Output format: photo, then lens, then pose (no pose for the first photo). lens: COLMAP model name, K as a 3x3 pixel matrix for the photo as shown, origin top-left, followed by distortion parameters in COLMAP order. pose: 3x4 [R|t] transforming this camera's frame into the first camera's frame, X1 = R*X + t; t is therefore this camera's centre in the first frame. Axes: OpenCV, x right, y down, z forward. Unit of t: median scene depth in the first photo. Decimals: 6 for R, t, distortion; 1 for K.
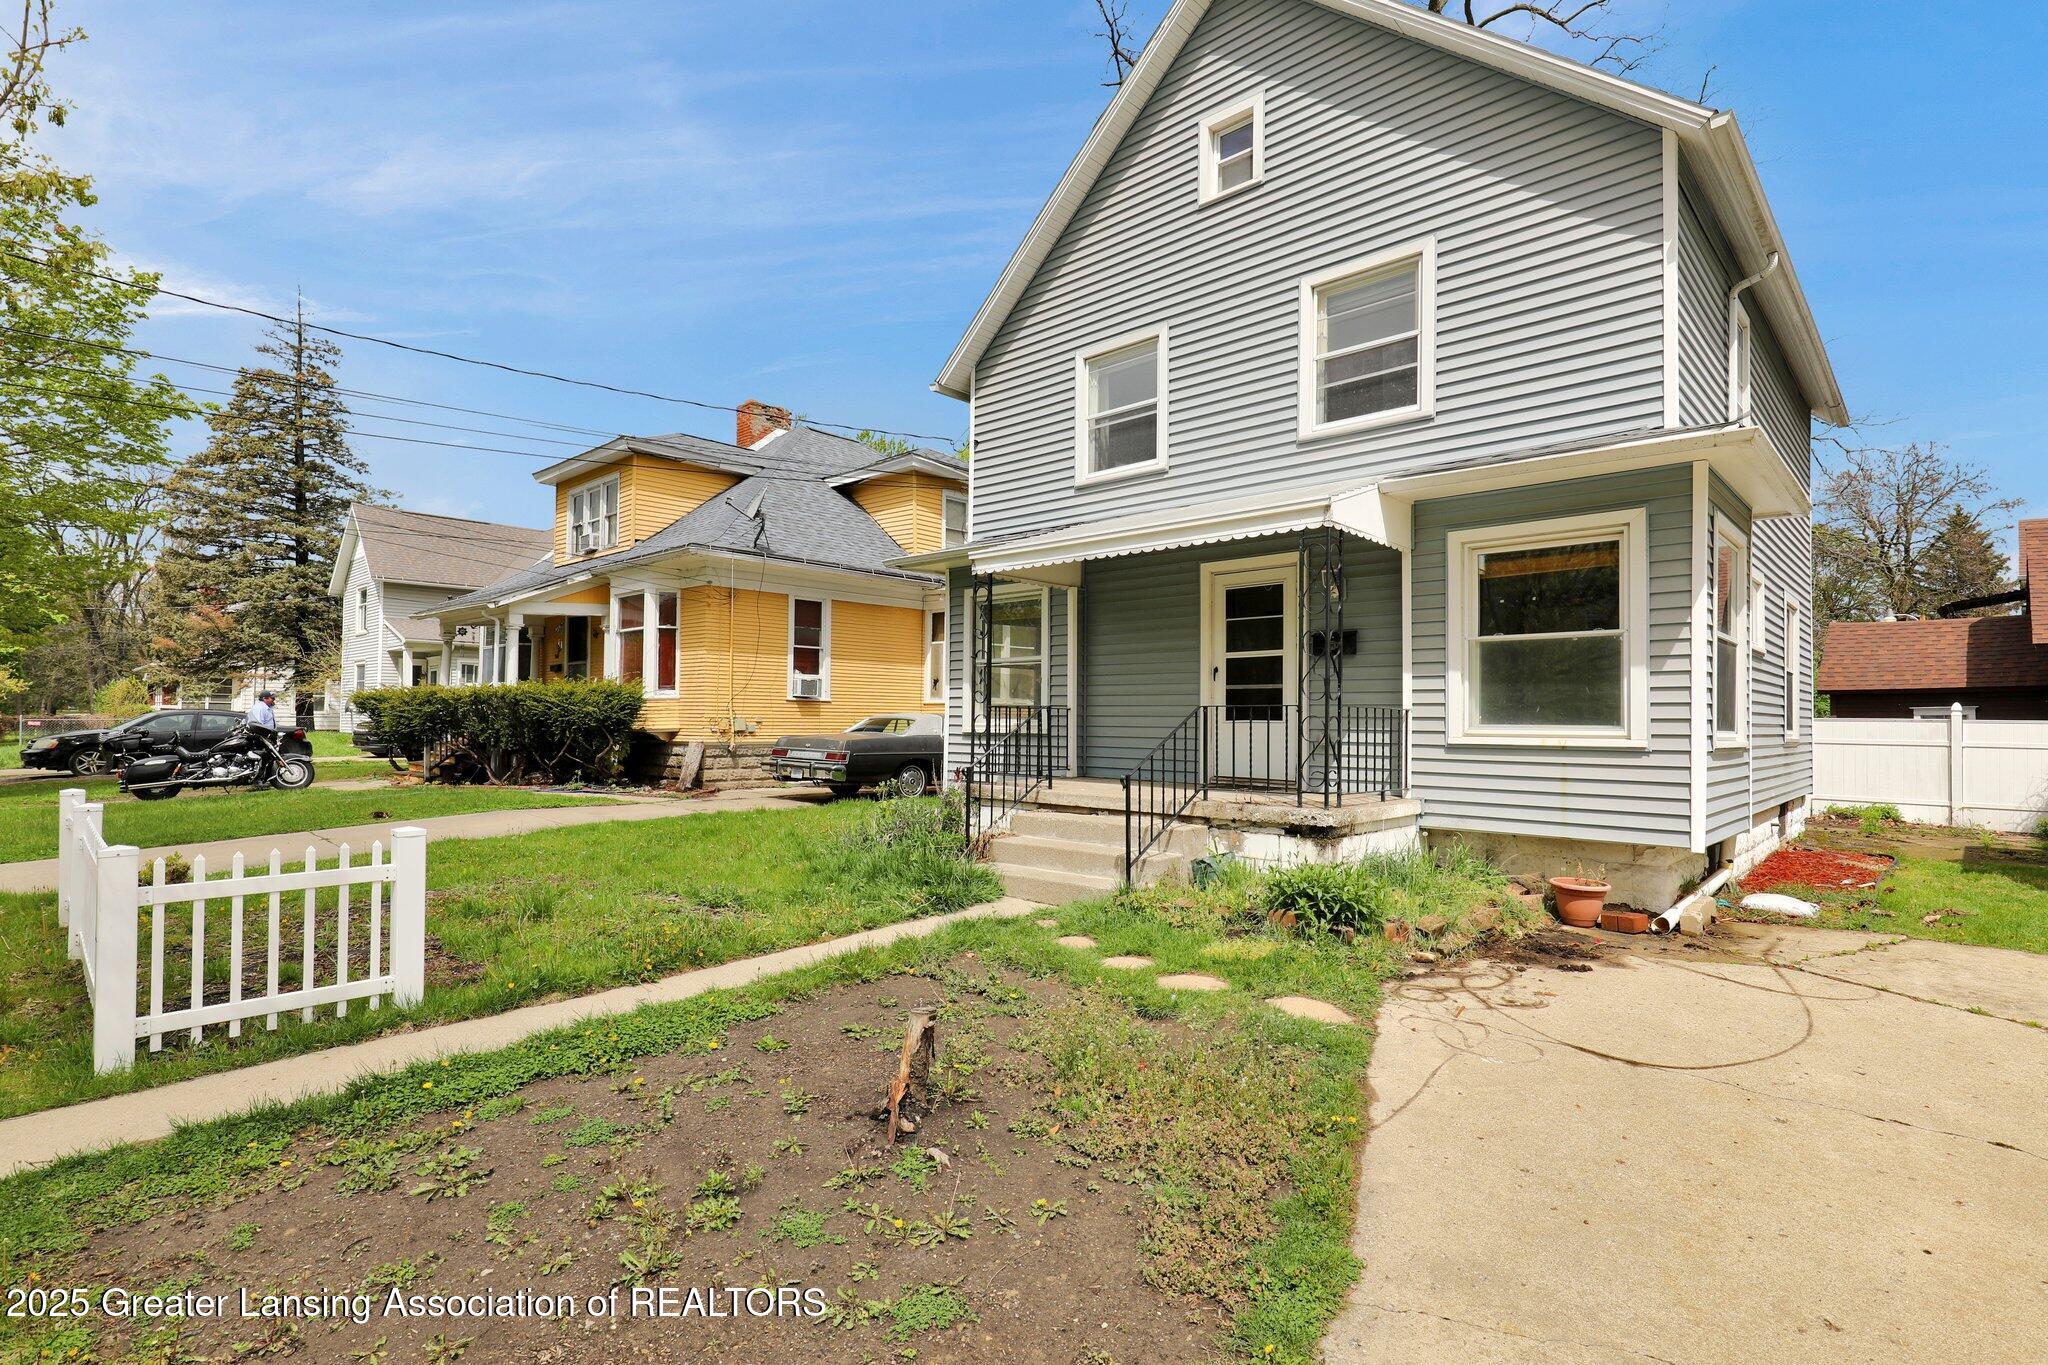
lens RADIAL K [[995.0, 0, 1024.0], [0, 995.0, 682.5], [0, 0, 1]] dist [0.000147, 0.000016]
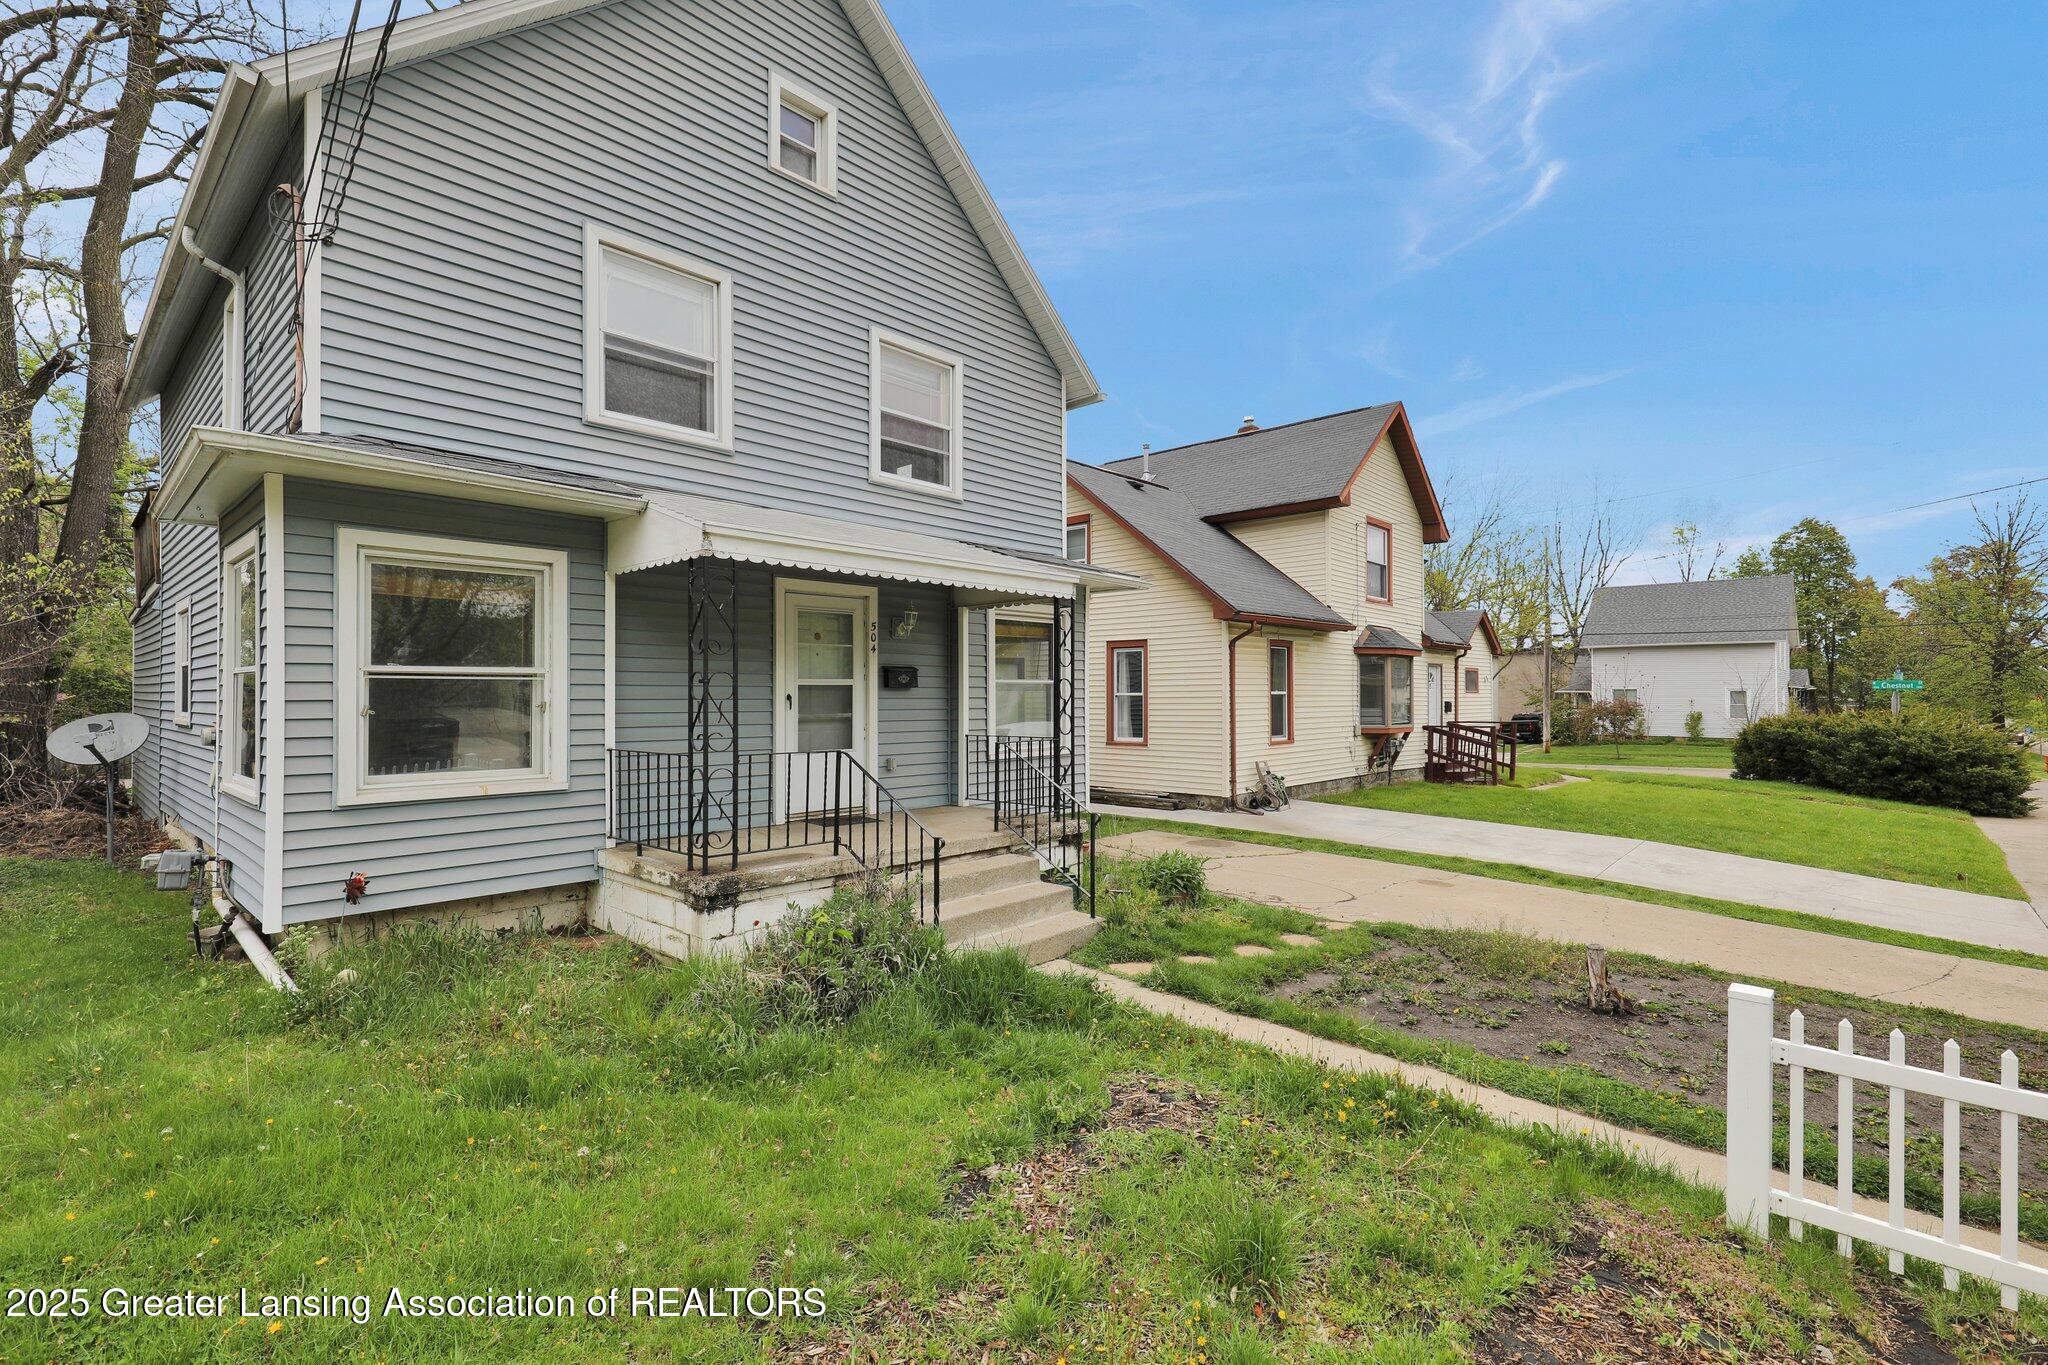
lens RADIAL K [[928.0, 0, 1024.0], [0, 928.0, 682.5], [0, 0, 1]] dist [-0.001634, -0.000132]
pose [[-0.014403, 0.002952, 0.999892, -0.740421], [-0.039969, 0.999195, -0.003526, -0.035688], [-0.999097, -0.040015, -0.014273, 0.895741]]
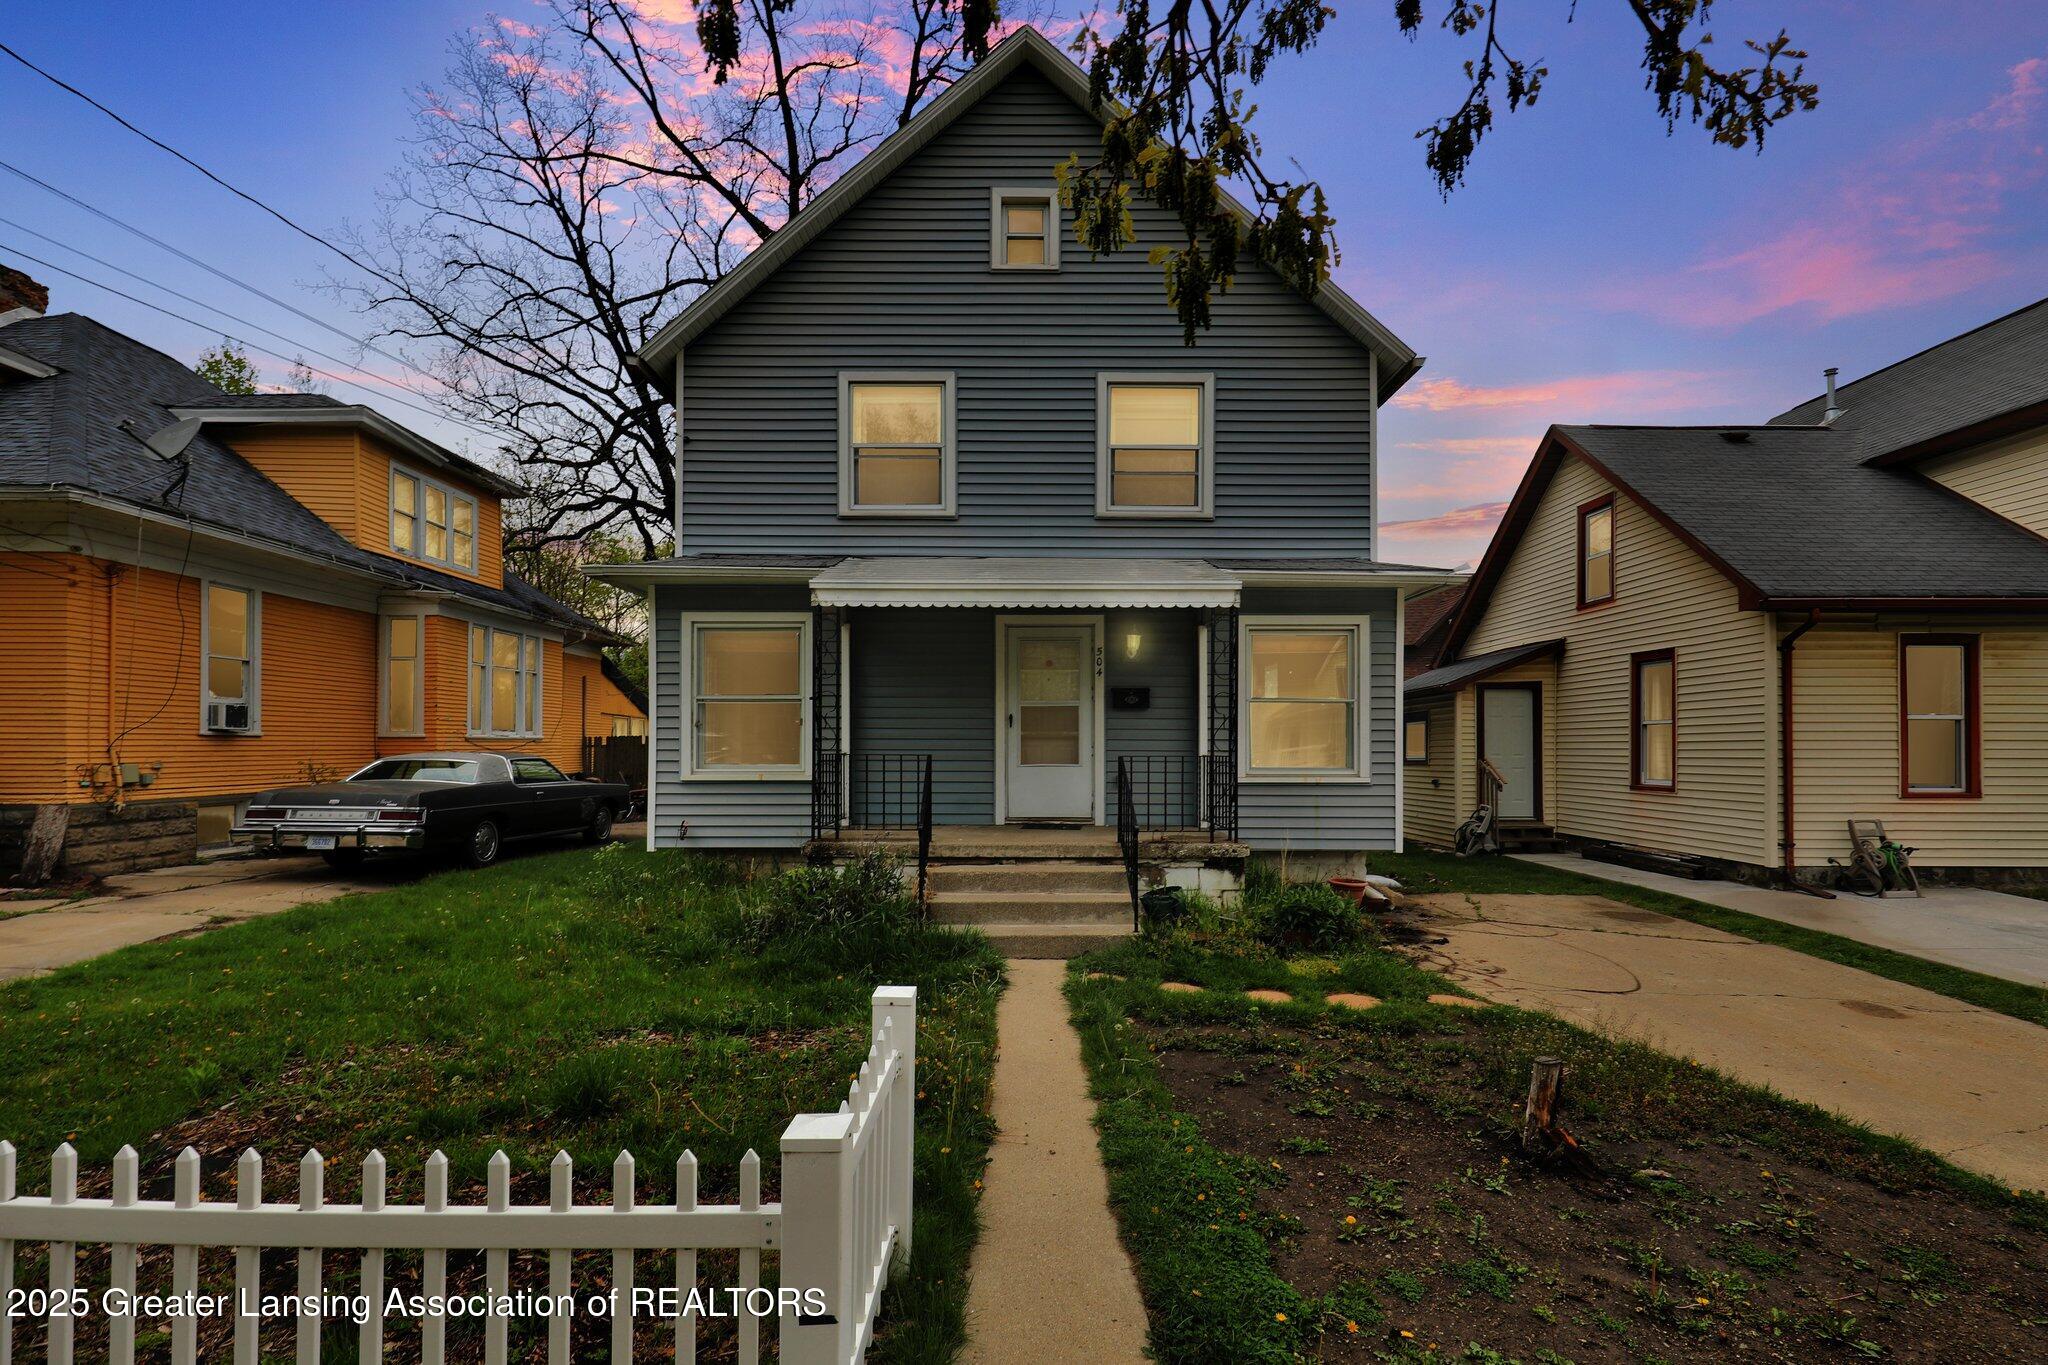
lens RADIAL K [[937.0, 0, 1021.7], [0, 937.0, 732.3], [0, 0, 1]] dist [-0.000216, 0.000034]
pose [[0.722768, 0.003718, 0.691080, -0.545108], [-0.022502, 0.999582, 0.018157, -0.016669], [-0.690724, -0.028674, 0.722550, 0.298621]]
